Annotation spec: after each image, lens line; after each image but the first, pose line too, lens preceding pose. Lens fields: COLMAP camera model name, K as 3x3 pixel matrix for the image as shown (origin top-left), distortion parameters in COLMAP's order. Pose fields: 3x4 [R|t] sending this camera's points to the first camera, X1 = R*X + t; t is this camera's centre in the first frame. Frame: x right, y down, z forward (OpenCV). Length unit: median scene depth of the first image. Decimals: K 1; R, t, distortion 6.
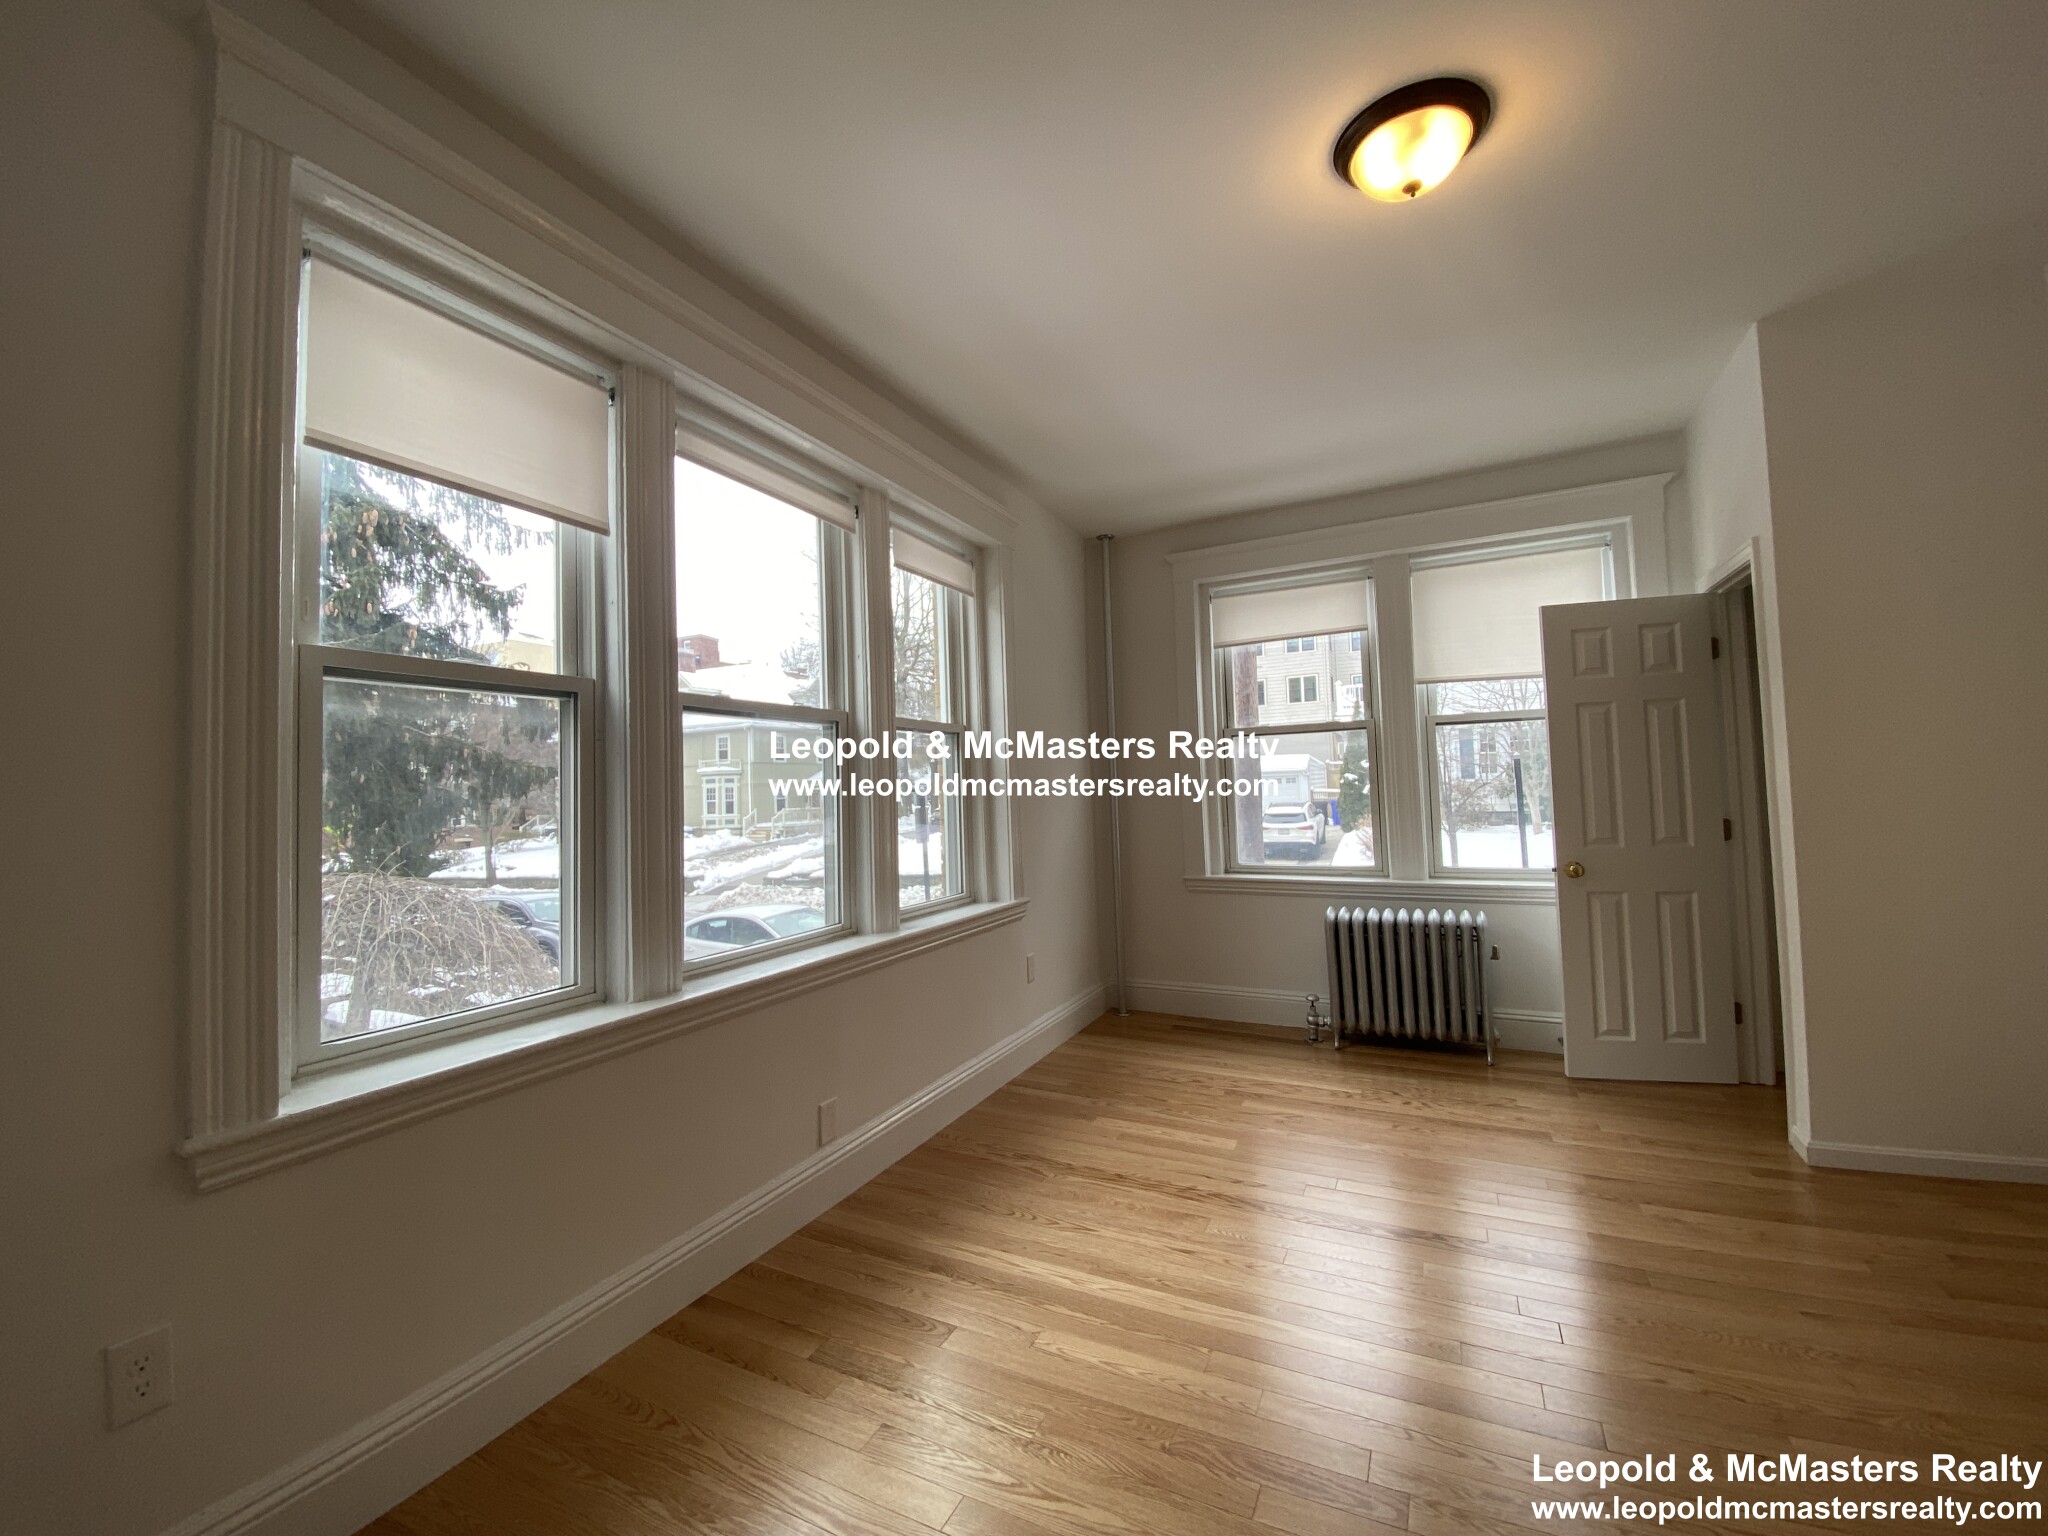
lens RADIAL K [[836.5, 0, 1015.0], [0, 836.5, 761.8], [0, 0, 1]] dist [0.017993, -0.009801]
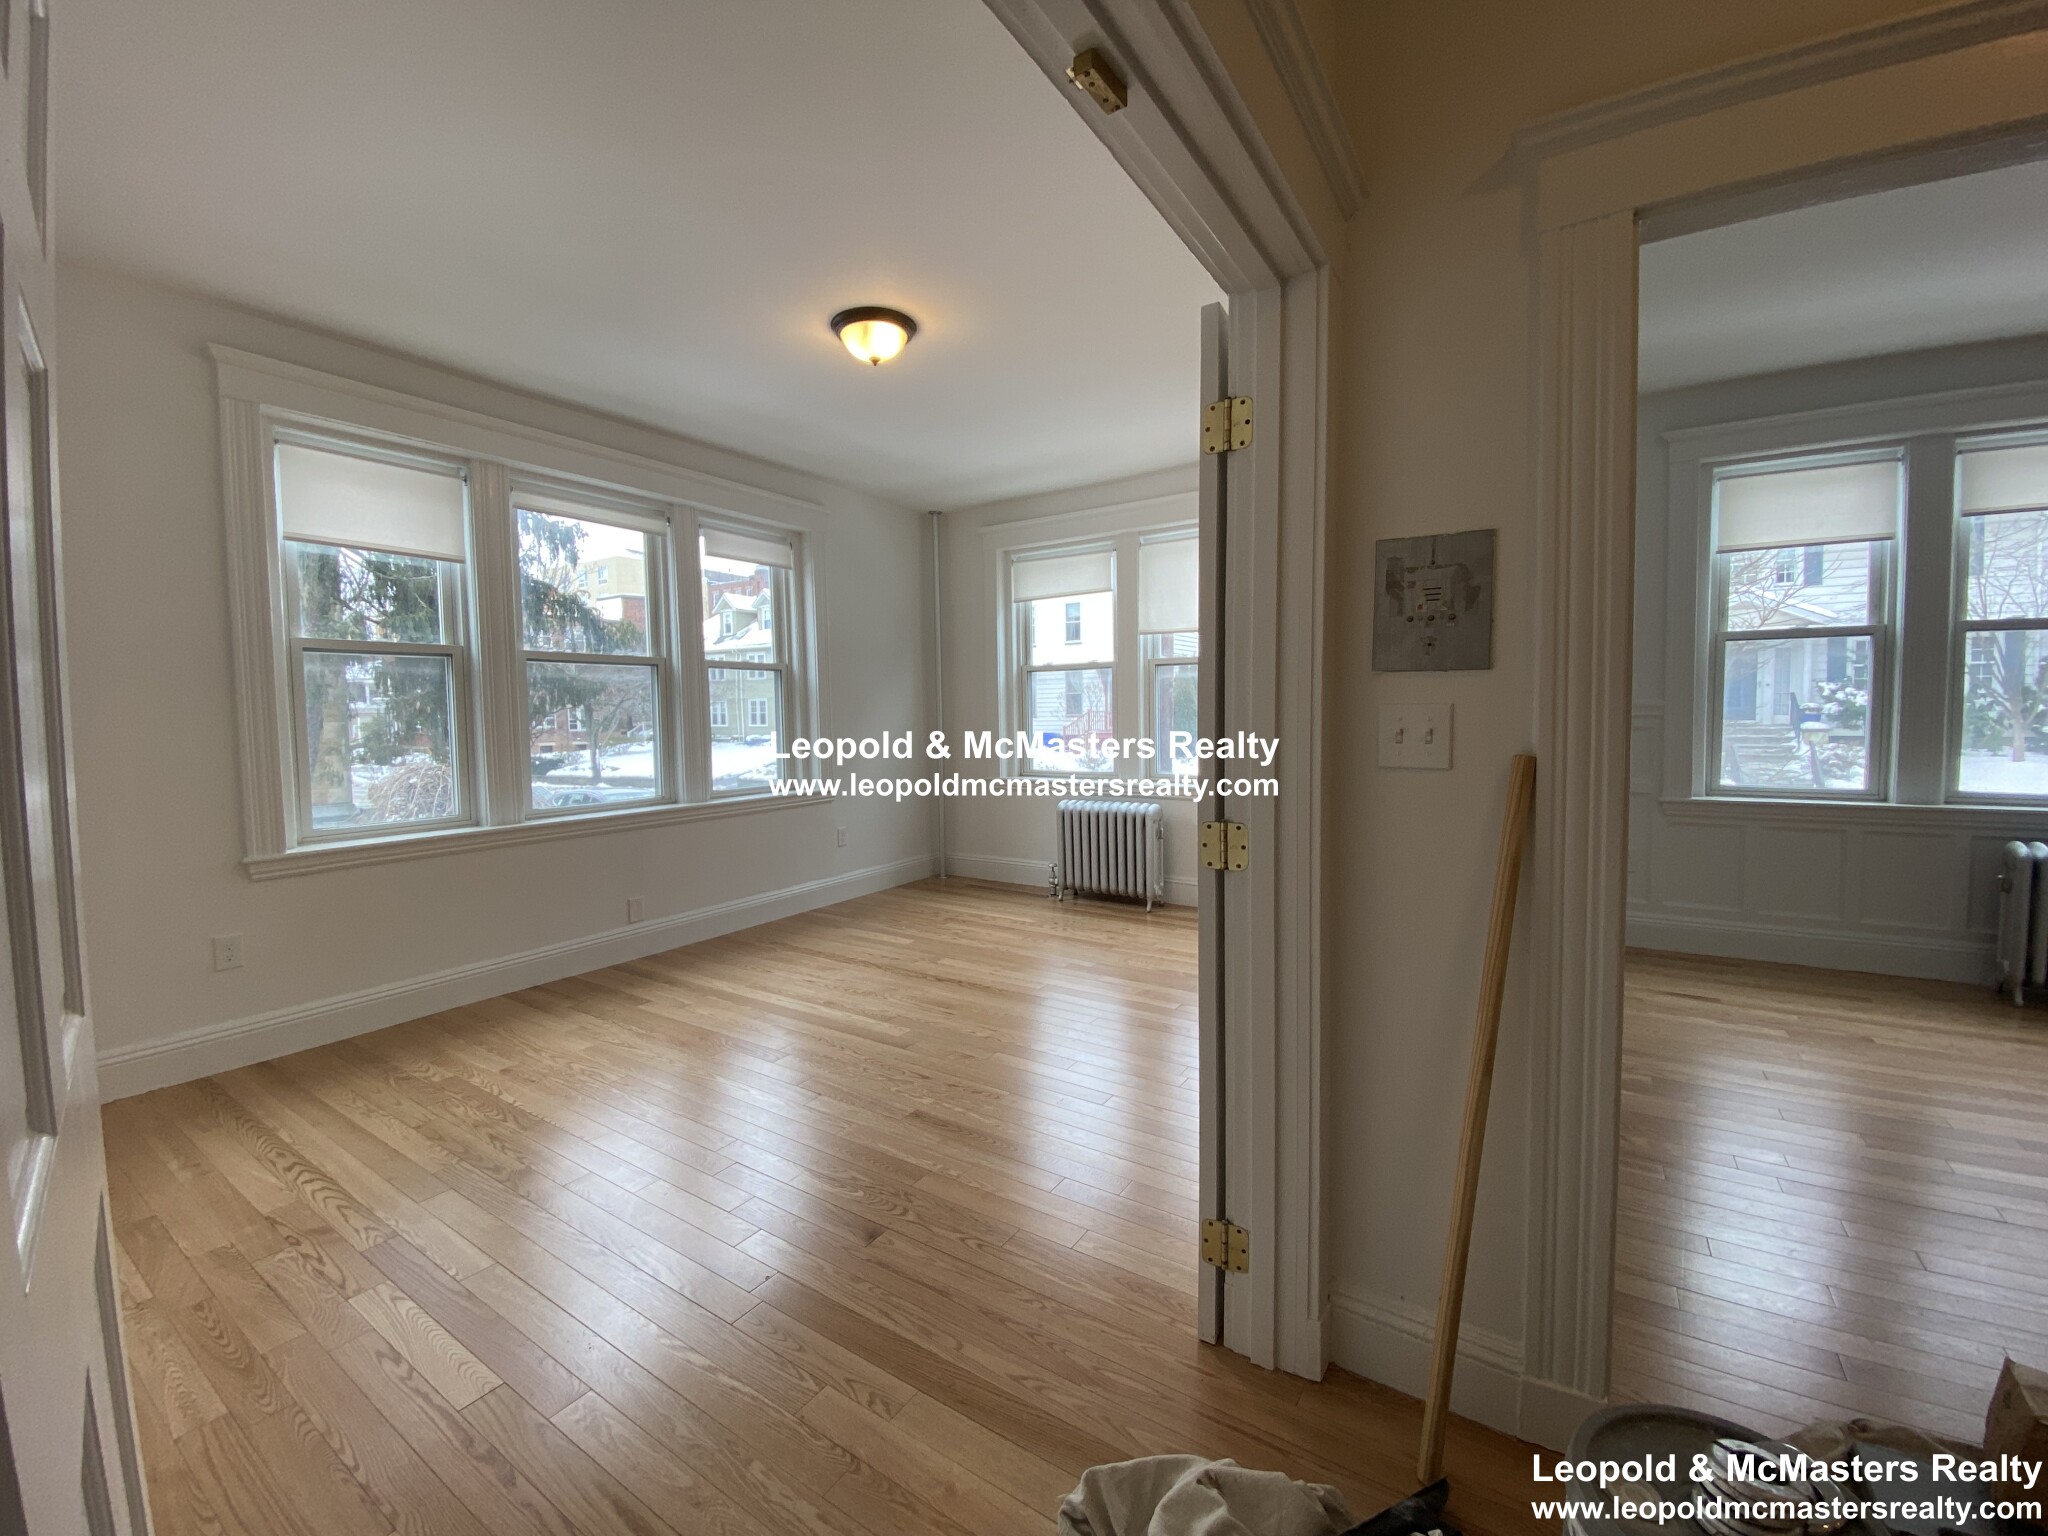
lens RADIAL K [[832.0, 0, 1027.0], [0, 832.0, 760.2], [0, 0, 1]] dist [0.021138, -0.021579]
pose [[0.994993, 0.023002, -0.097261, 0.478398], [-0.013196, 0.994870, 0.100292, -0.026766], [0.099069, -0.098507, 0.990193, -0.359747]]
